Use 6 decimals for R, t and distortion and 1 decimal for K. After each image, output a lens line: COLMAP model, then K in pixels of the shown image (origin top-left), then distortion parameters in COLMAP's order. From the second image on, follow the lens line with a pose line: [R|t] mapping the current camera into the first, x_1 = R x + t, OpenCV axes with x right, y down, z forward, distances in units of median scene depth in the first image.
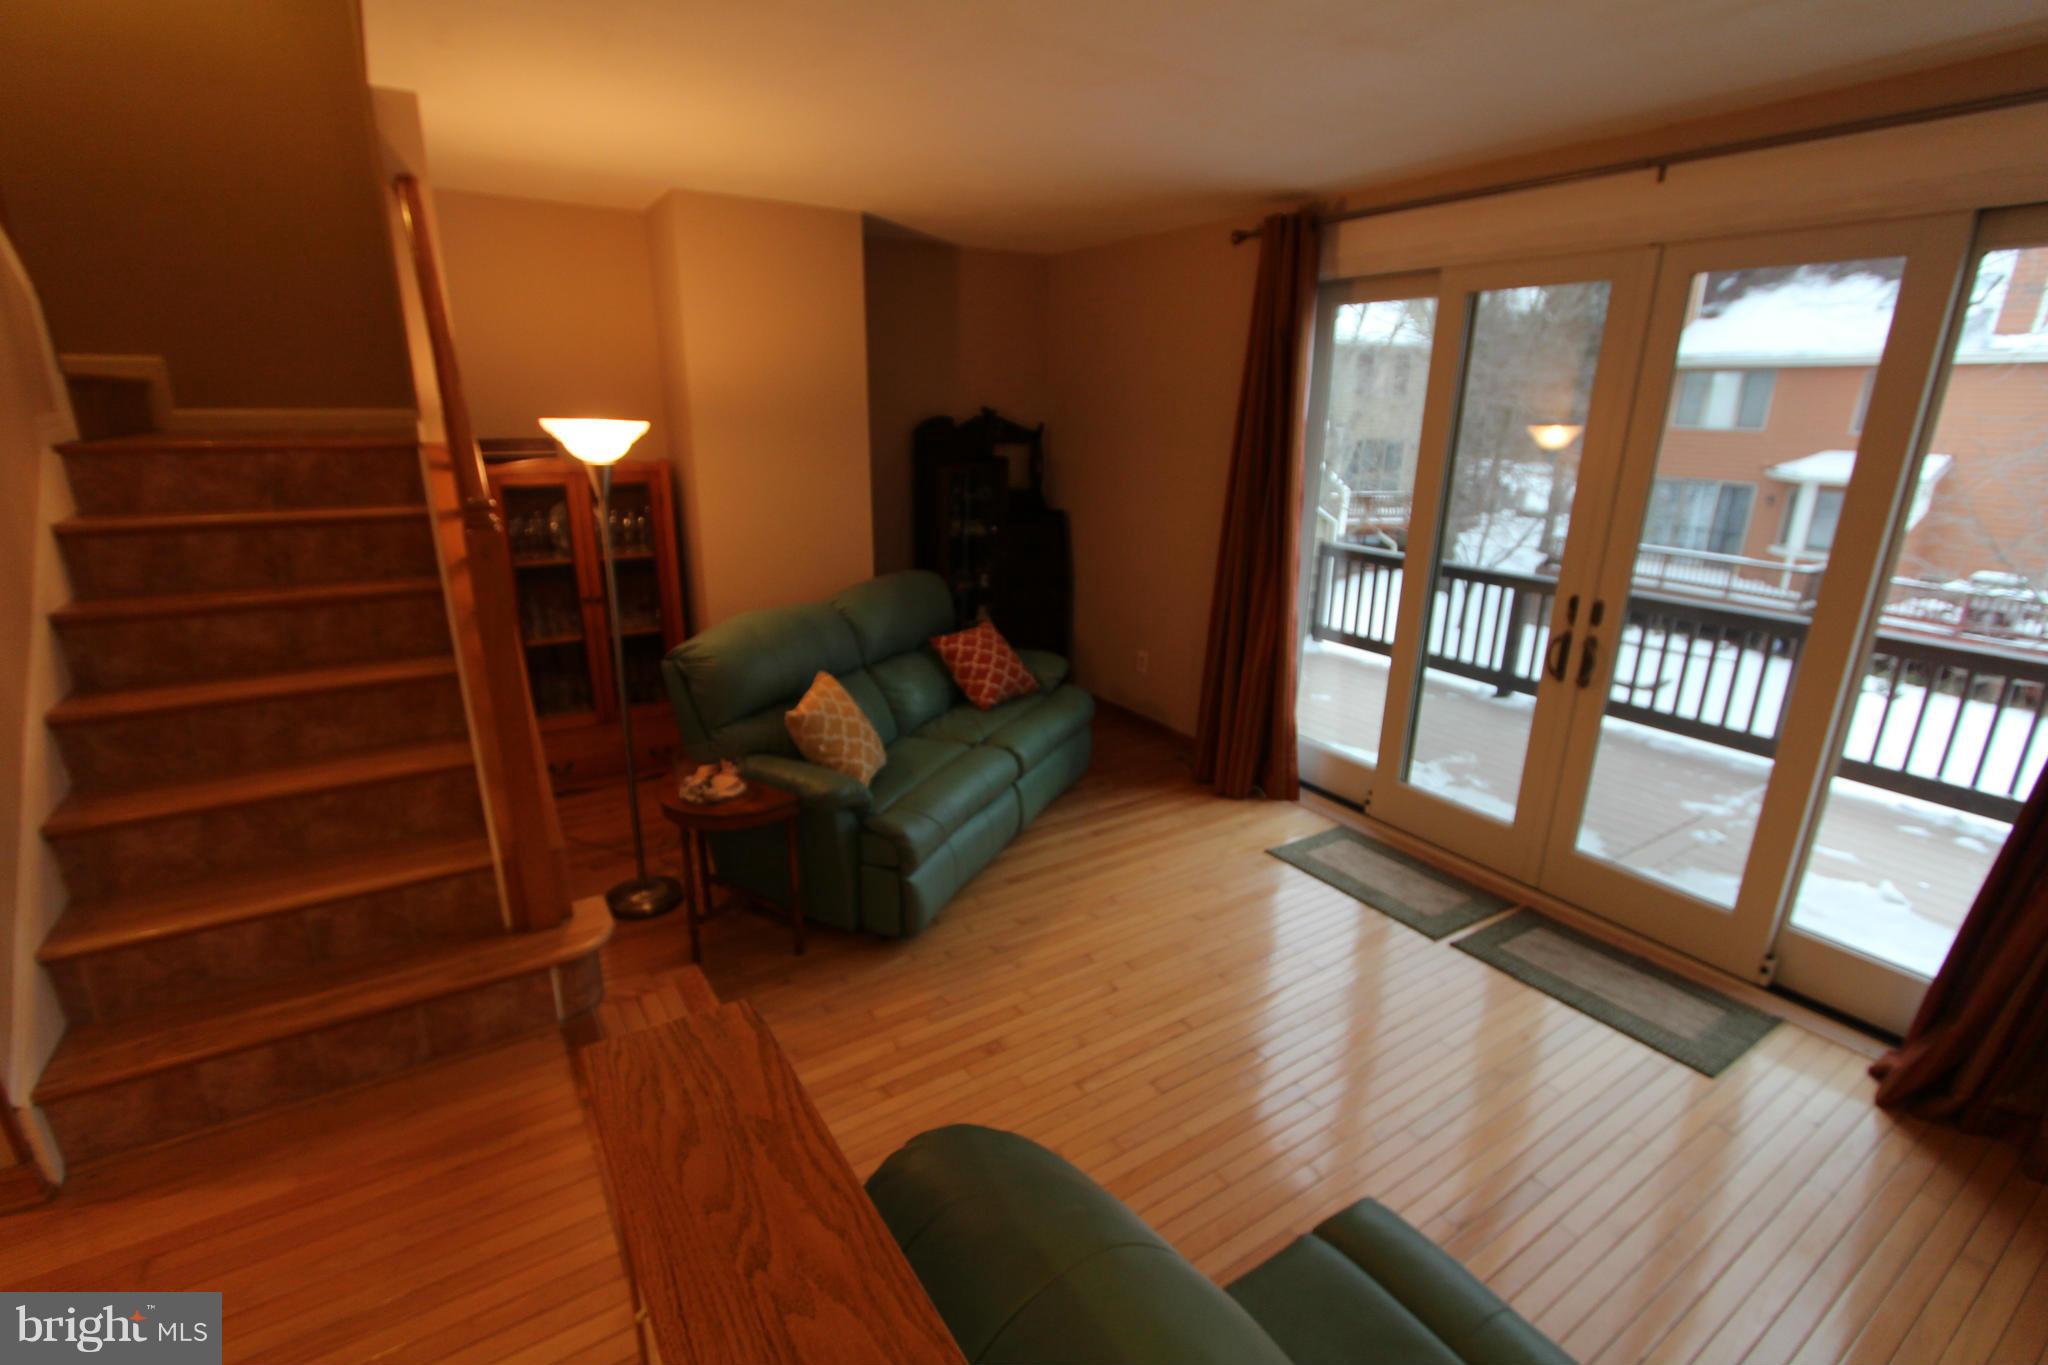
lens RADIAL K [[938.4, 0, 1024.0], [0, 938.4, 682.5], [0, 0, 1]] dist [-0.009820, 0.000991]
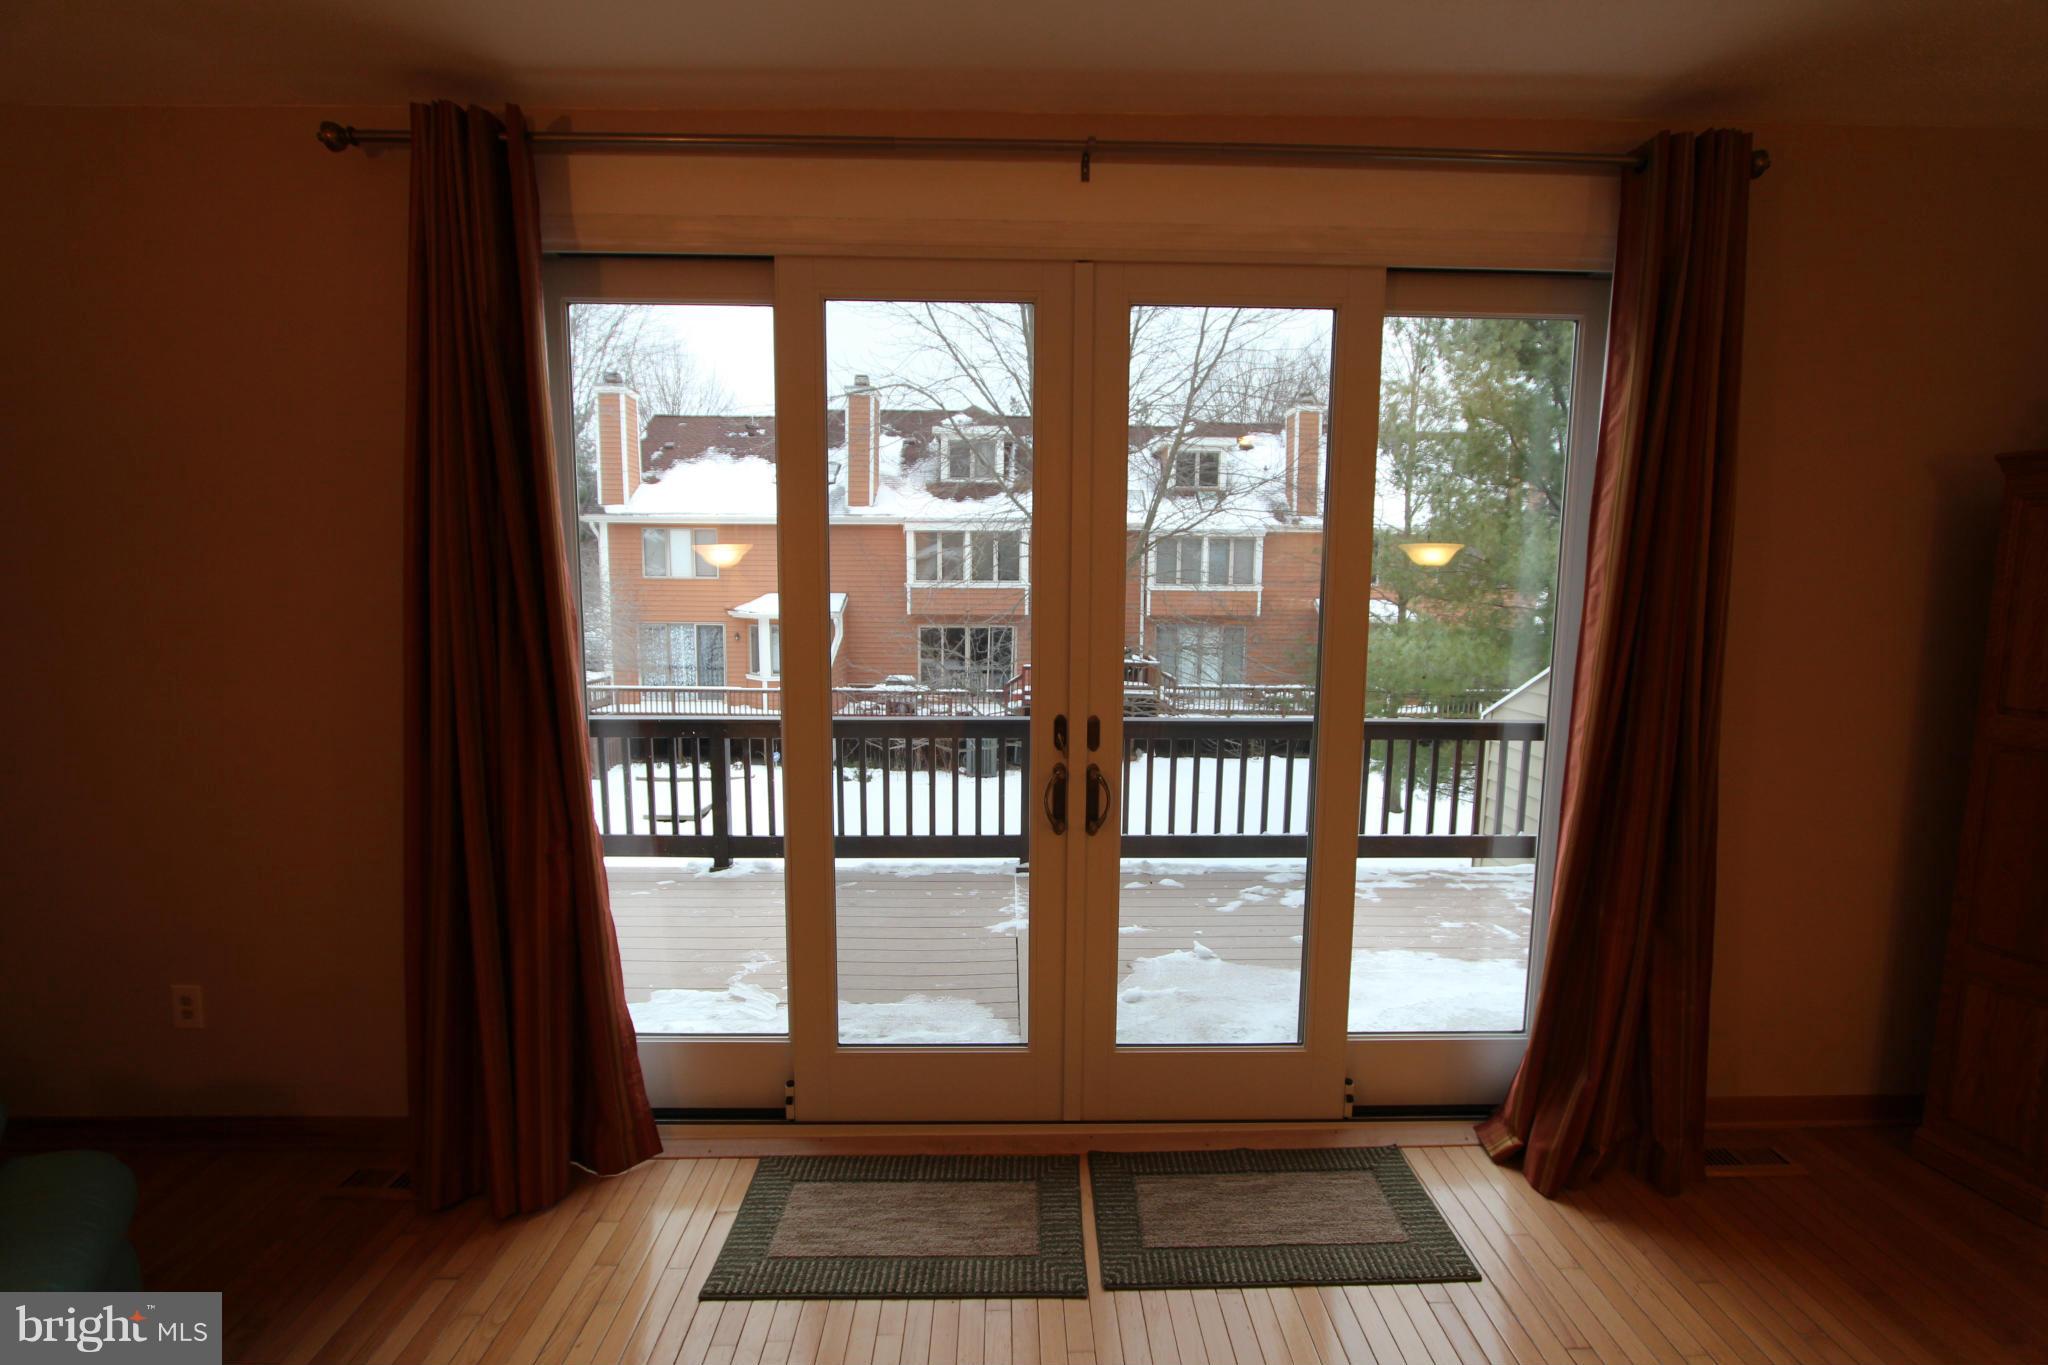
lens RADIAL K [[938.4, 0, 1024.0], [0, 938.4, 682.5], [0, 0, 1]] dist [-0.009820, 0.000991]
pose [[0.520519, -0.103894, 0.847506, -0.040489], [0.243691, 0.969363, -0.030838, -0.078728], [-0.818336, 0.222581, 0.529890, 0.493816]]
